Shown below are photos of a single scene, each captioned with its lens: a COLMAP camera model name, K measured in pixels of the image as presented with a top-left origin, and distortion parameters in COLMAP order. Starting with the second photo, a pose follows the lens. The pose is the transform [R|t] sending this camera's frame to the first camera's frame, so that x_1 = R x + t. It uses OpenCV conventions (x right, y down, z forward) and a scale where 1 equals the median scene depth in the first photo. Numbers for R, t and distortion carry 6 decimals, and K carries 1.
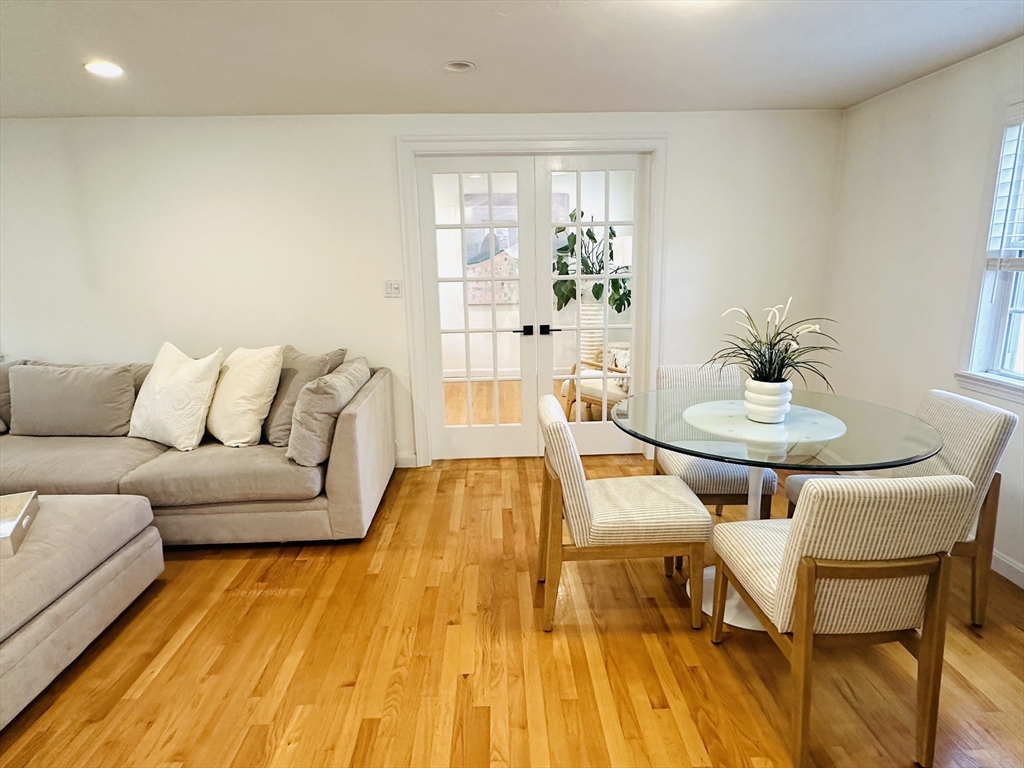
lens RADIAL K [[592.1, 0, 513.3], [0, 592.1, 388.9], [0, 0, 1]] dist [0.001189, 0.000253]
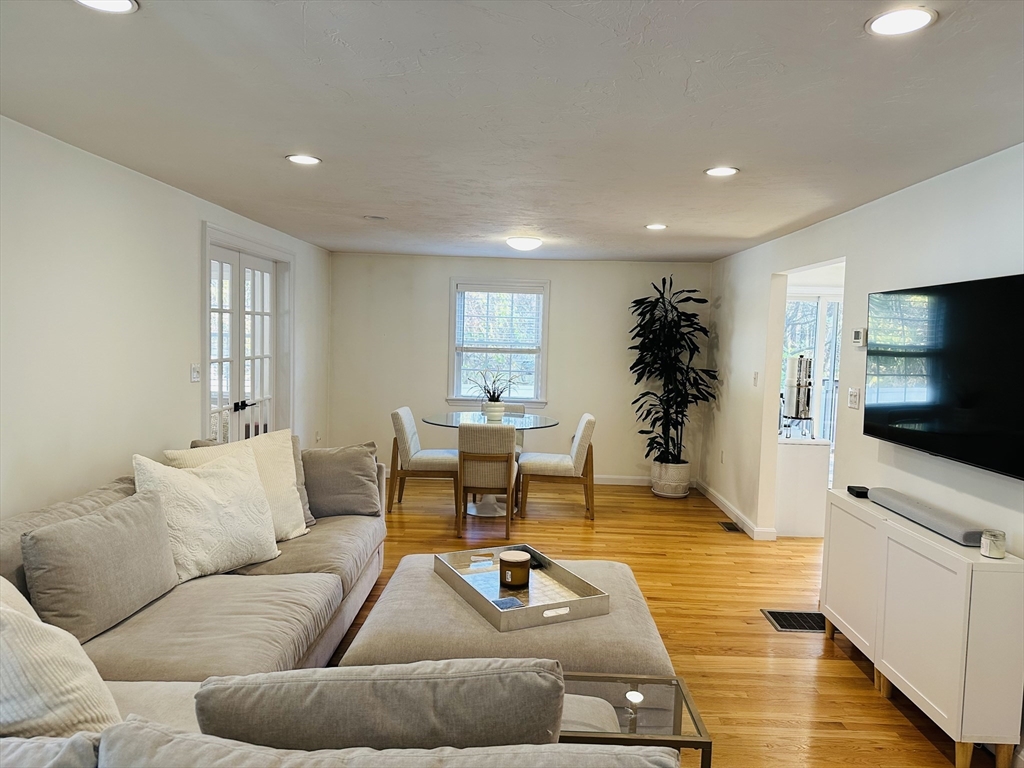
lens RADIAL K [[708.4, 0, 520.7], [0, 708.4, 374.5], [0, 0, 1]] dist [0.057774, -0.071489]
pose [[0.034651, -0.038688, 0.998650, -1.907603], [0.191522, 0.980987, 0.031358, -0.150346], [-0.980876, 0.190177, 0.041402, 0.652854]]
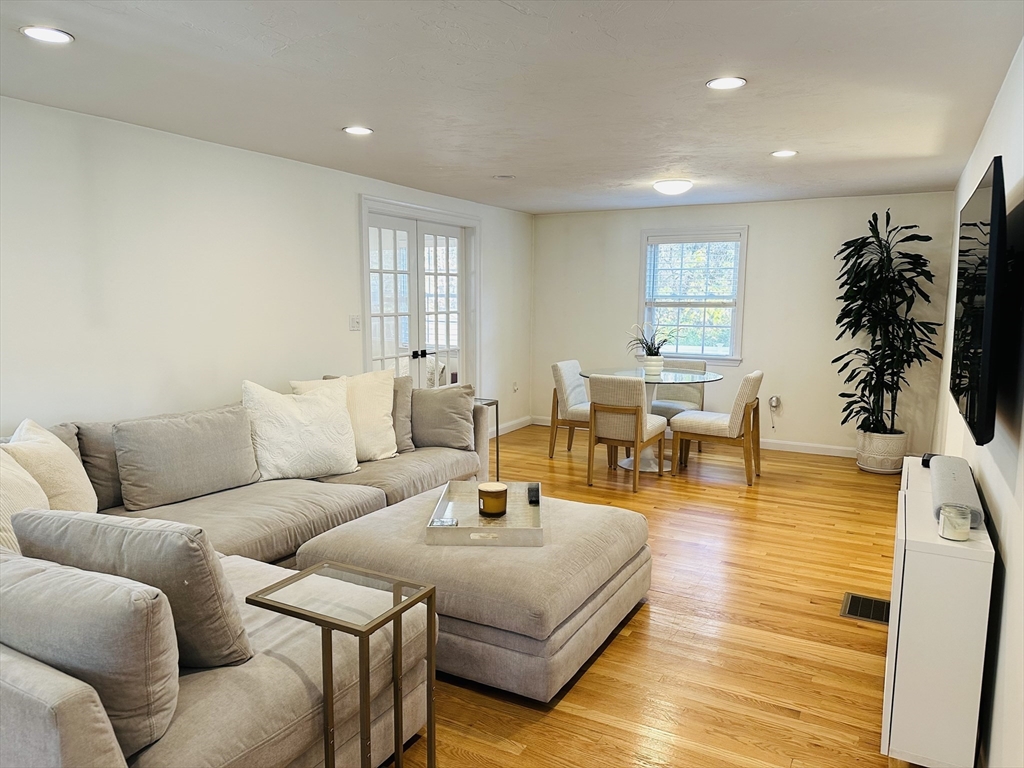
lens RADIAL K [[708.4, 0, 516.4], [0, 708.4, 384.2], [0, 0, 1]] dist [0.057774, -0.071489]
pose [[0.497223, -0.088215, 0.863126, -1.786026], [0.178035, 0.984022, -0.001990, 0.004825], [-0.849160, 0.154656, 0.504984, 0.104240]]
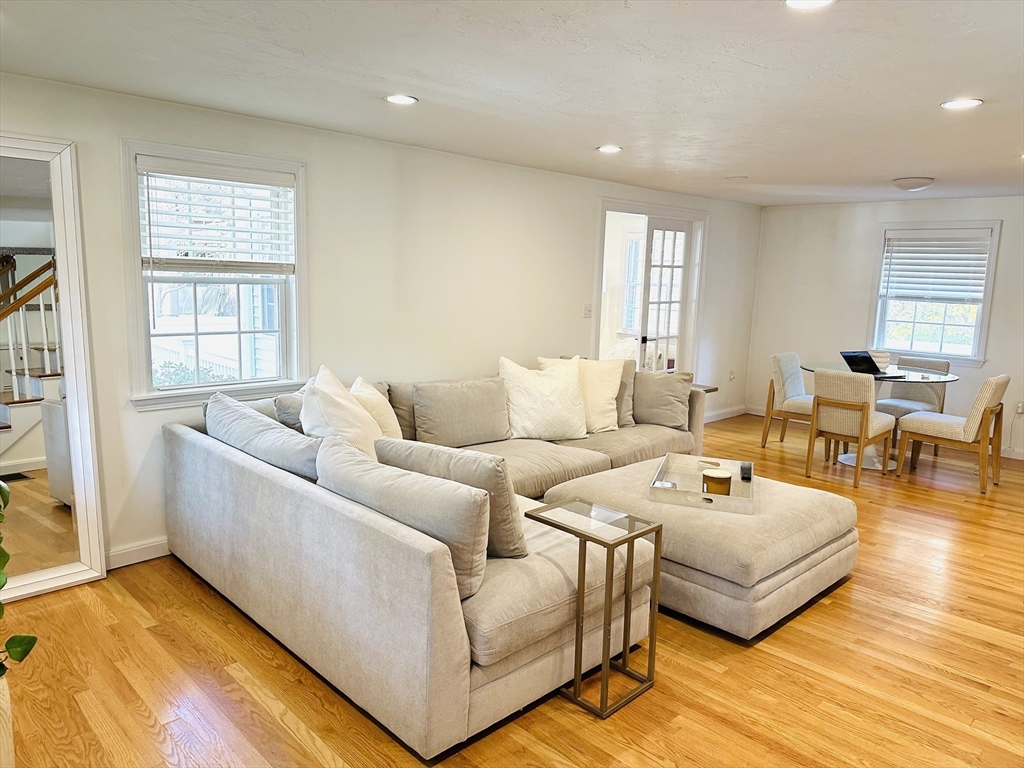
lens RADIAL K [[708.4, 0, 508.1], [0, 708.4, 383.7], [0, 0, 1]] dist [0.057774, -0.071489]
pose [[0.736101, -0.067410, 0.673507, -1.993631], [0.112125, 0.993425, -0.023116, 0.006279], [-0.667521, 0.092532, 0.738819, -0.004013]]
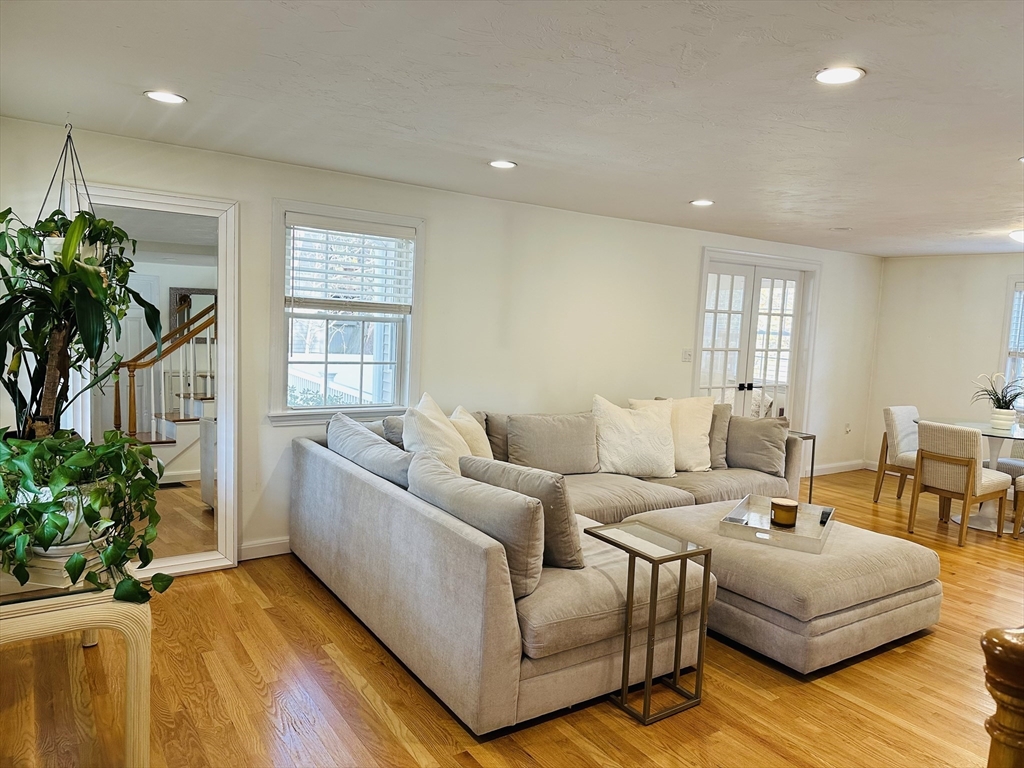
lens RADIAL K [[708.4, 0, 510.0], [0, 708.4, 381.2], [0, 0, 1]] dist [0.057774, -0.071489]
pose [[0.844666, 0.009021, 0.535217, -2.005472], [0.056949, 0.992669, -0.106606, 0.049600], [-0.532255, 0.120527, 0.837960, -0.154531]]
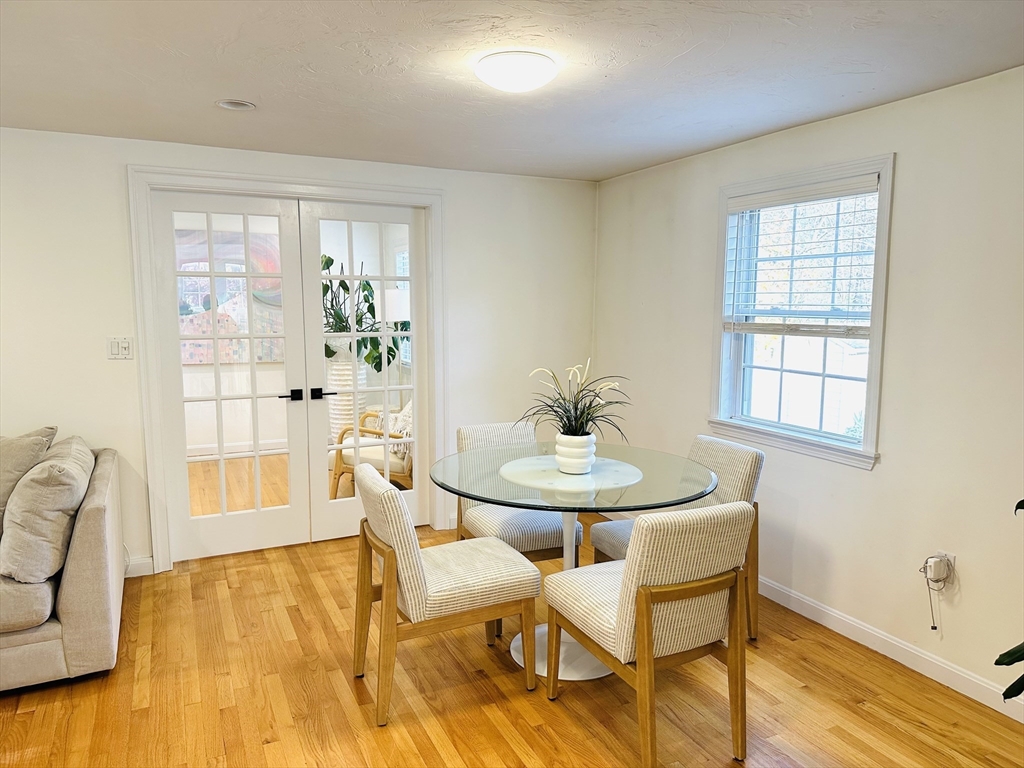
lens RADIAL K [[708.4, 0, 505.3], [0, 708.4, 387.4], [0, 0, 1]] dist [0.057774, -0.071489]
pose [[0.918031, -0.027900, 0.395527, -0.162283], [0.068344, 0.993726, -0.088533, 0.004942], [-0.390575, 0.108308, 0.914178, -0.110306]]
